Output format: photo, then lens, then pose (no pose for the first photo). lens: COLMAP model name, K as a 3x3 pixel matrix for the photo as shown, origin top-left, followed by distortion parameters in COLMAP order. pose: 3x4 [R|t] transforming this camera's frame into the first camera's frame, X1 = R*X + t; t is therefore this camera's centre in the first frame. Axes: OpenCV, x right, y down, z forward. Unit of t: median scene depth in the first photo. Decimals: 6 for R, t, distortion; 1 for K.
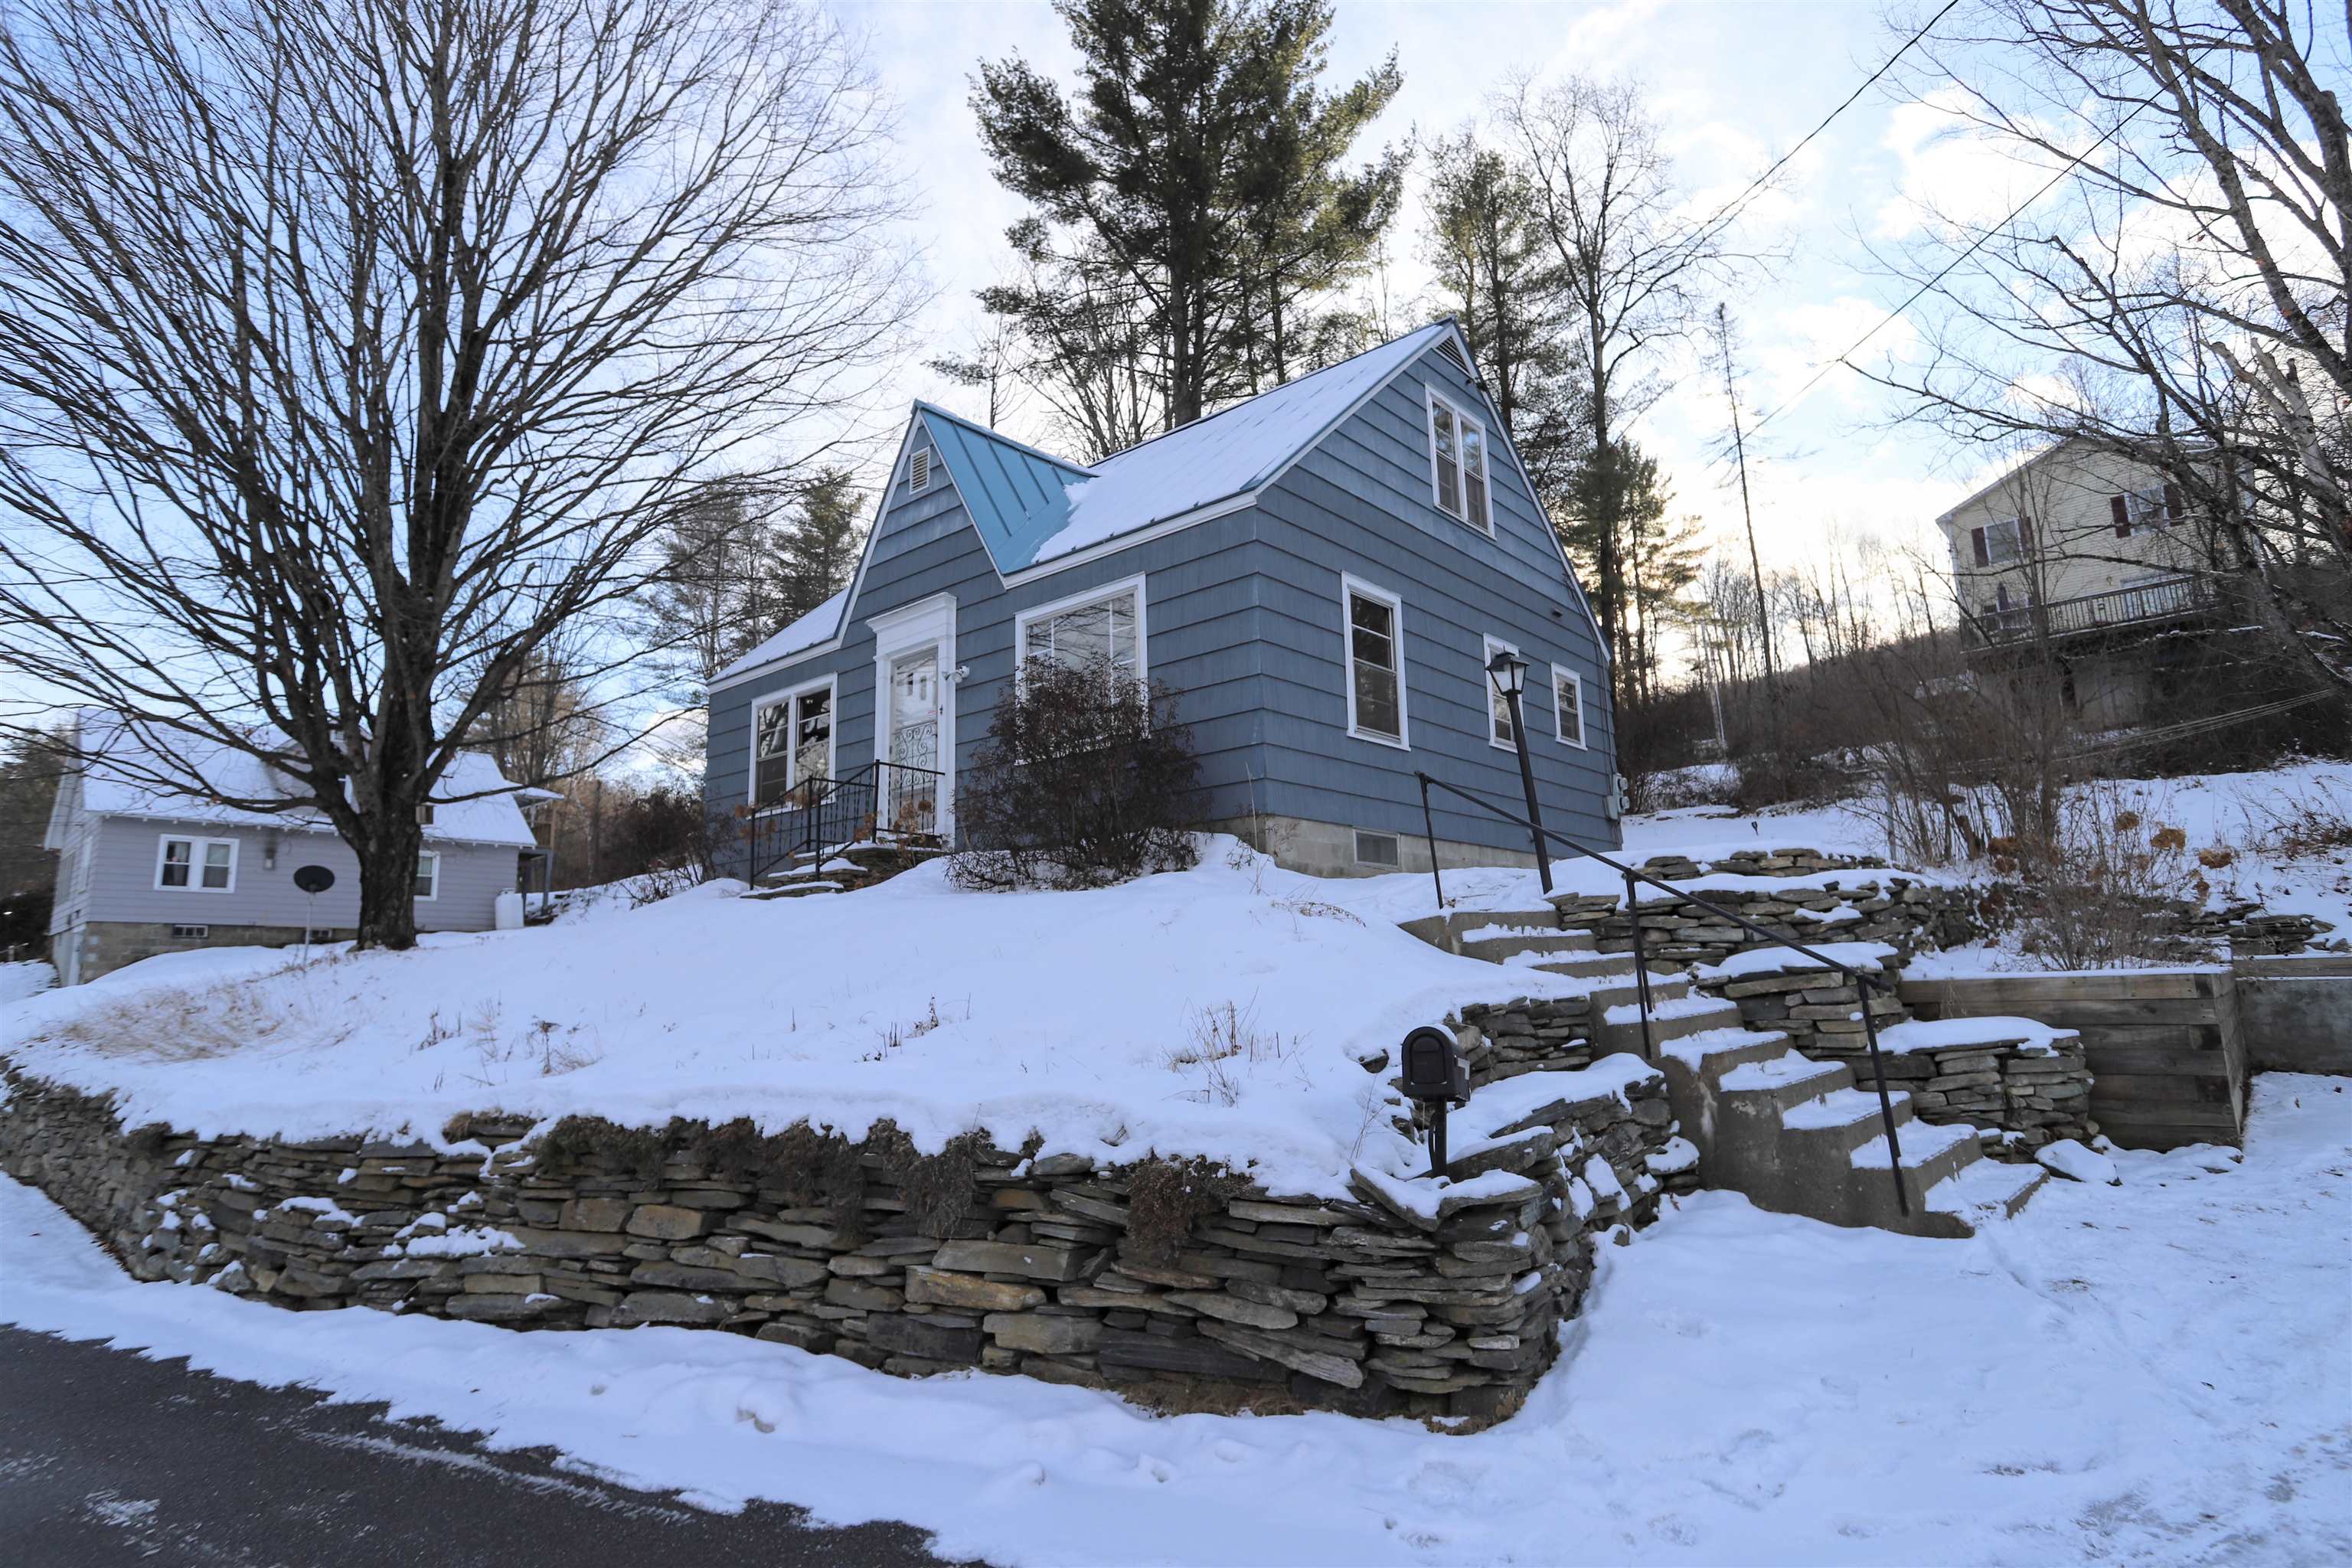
lens RADIAL K [[1212.1, 0, 1176.0], [0, 1212.1, 784.0], [0, 0, 1]] dist [-0.067433, 0.034129]
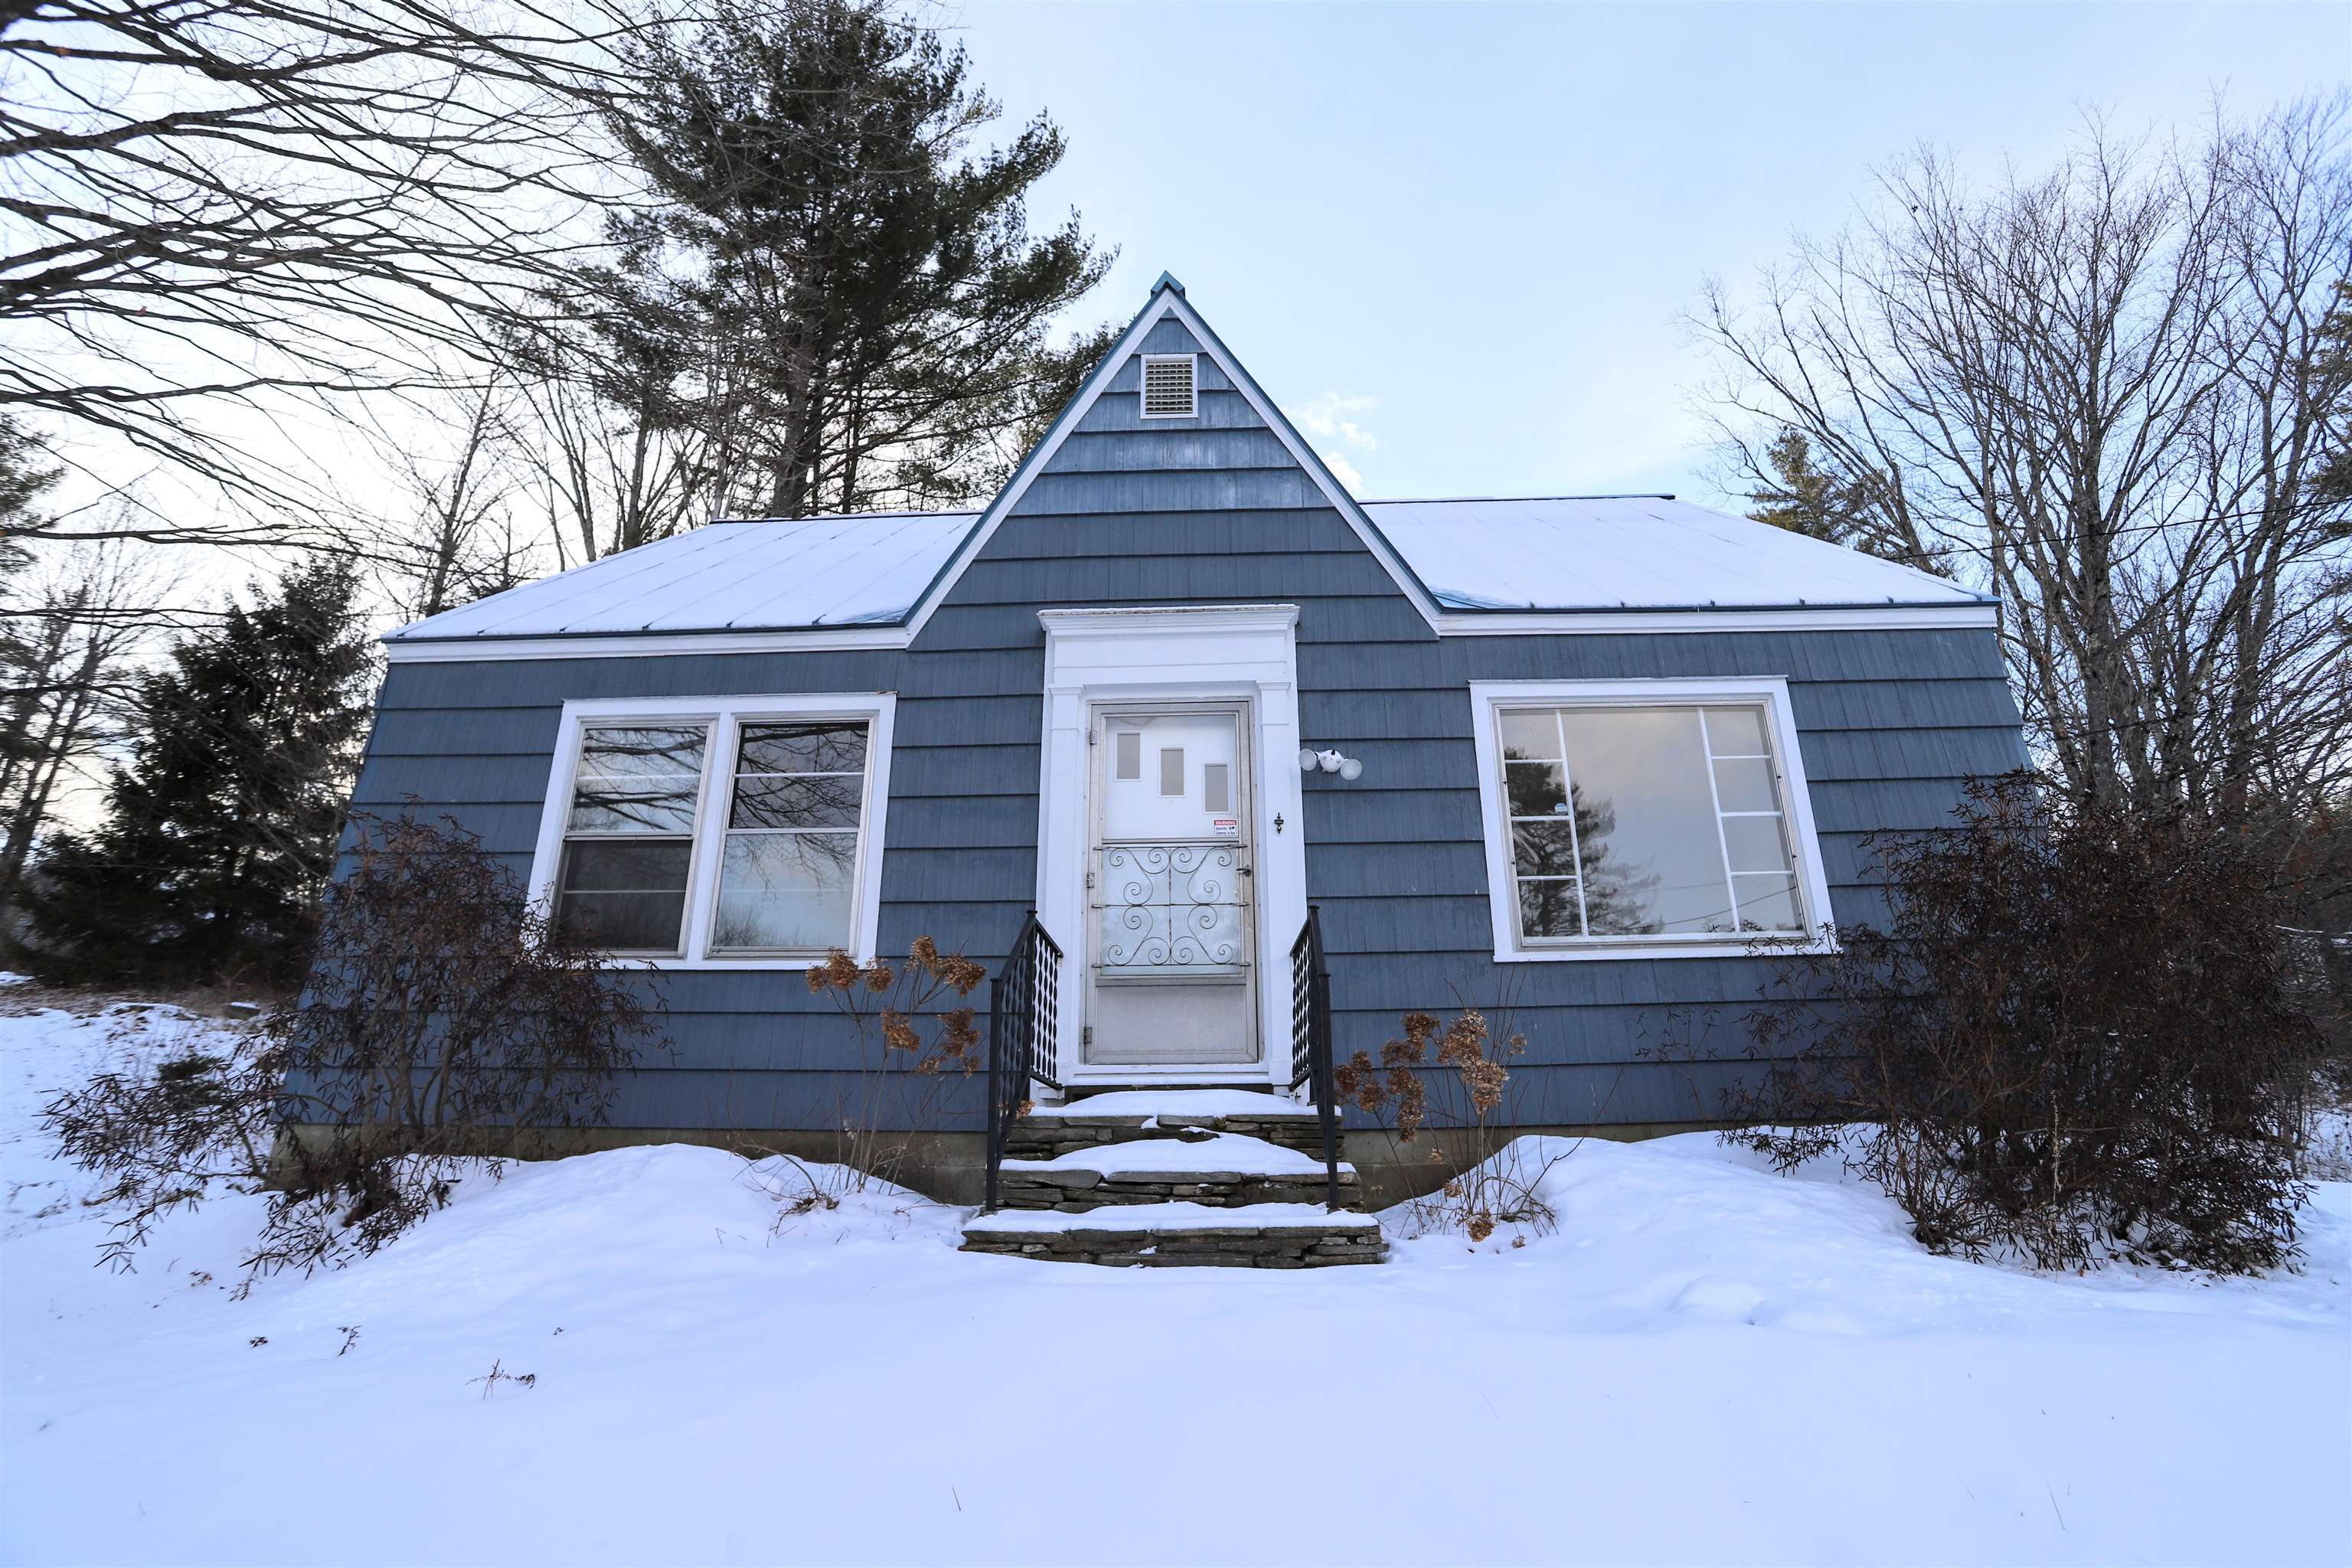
lens RADIAL K [[1155.5, 0, 1176.0], [0, 1155.5, 784.0], [0, 0, 1]] dist [-0.068124, 0.026873]
pose [[0.775353, 0.229348, 0.588411, -0.943261], [-0.113982, 0.967245, -0.226814, 0.066079], [-0.621157, 0.108793, 0.776098, 1.212508]]
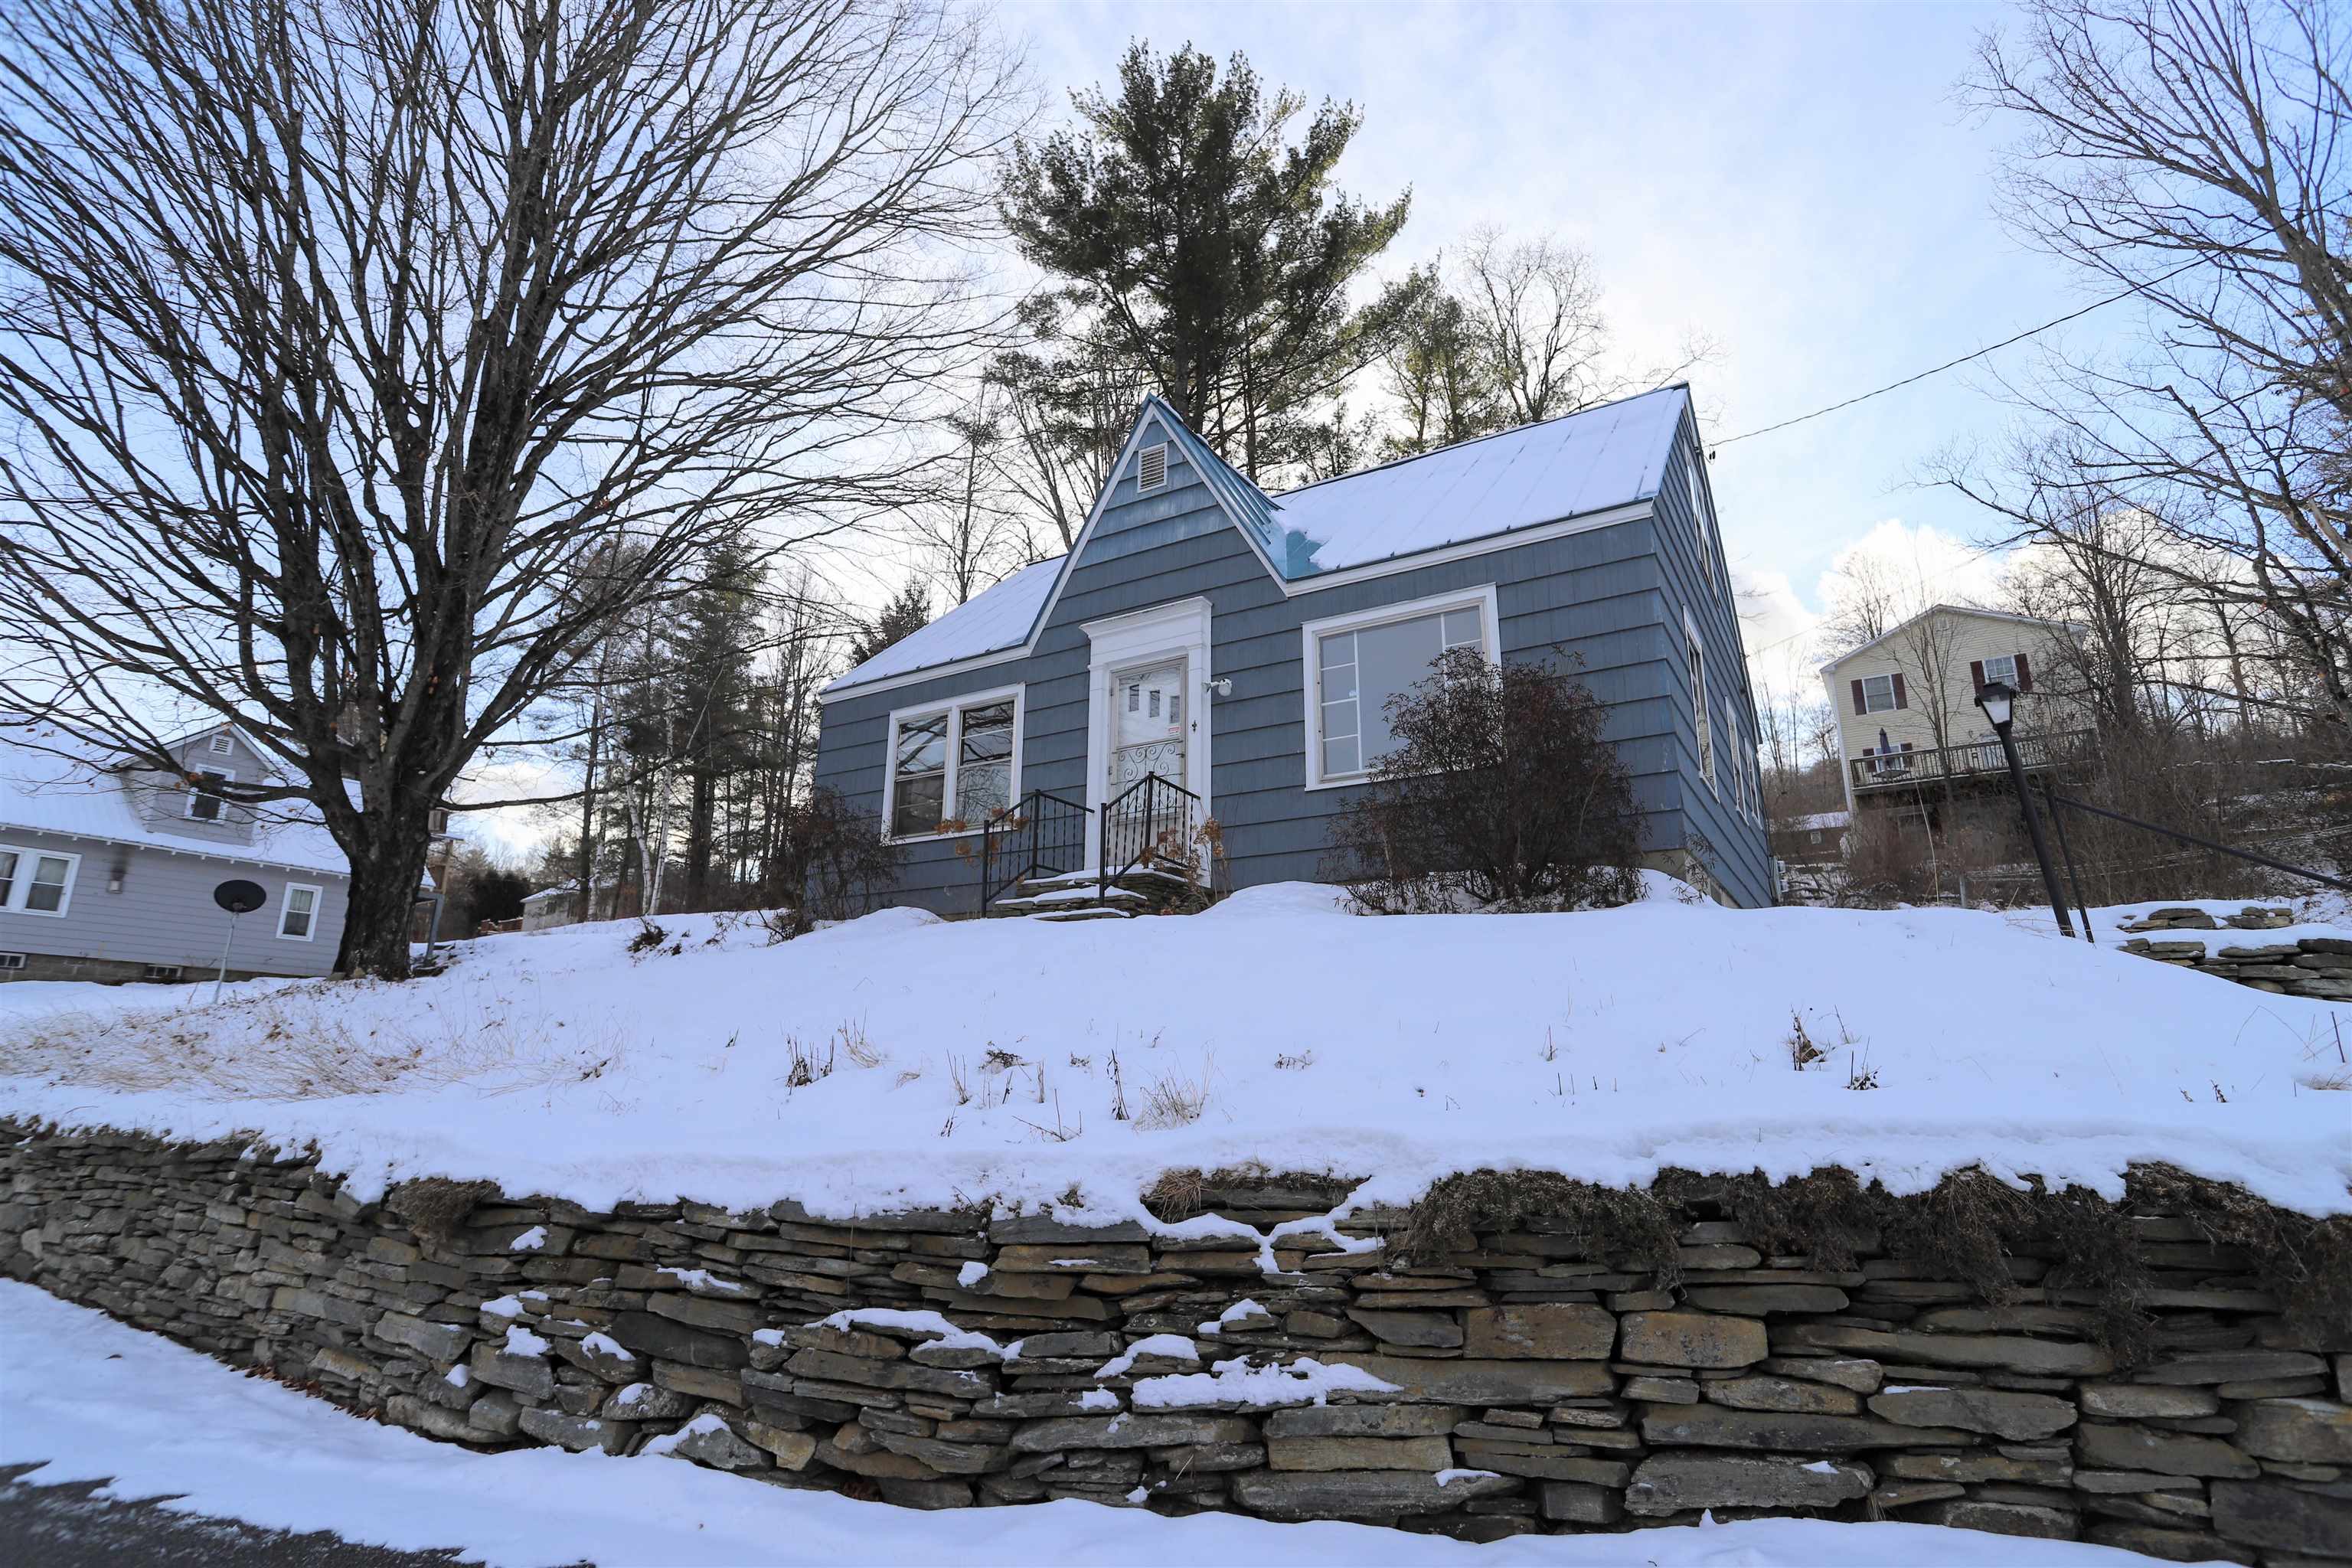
lens RADIAL K [[1155.5, 0, 1176.0], [0, 1155.5, 784.0], [0, 0, 1]] dist [-0.068124, 0.026873]
pose [[0.985250, 0.073185, 0.154680, -0.617630], [-0.058827, 0.993695, -0.095448, 0.113700], [-0.160690, 0.084941, 0.983343, 0.330975]]
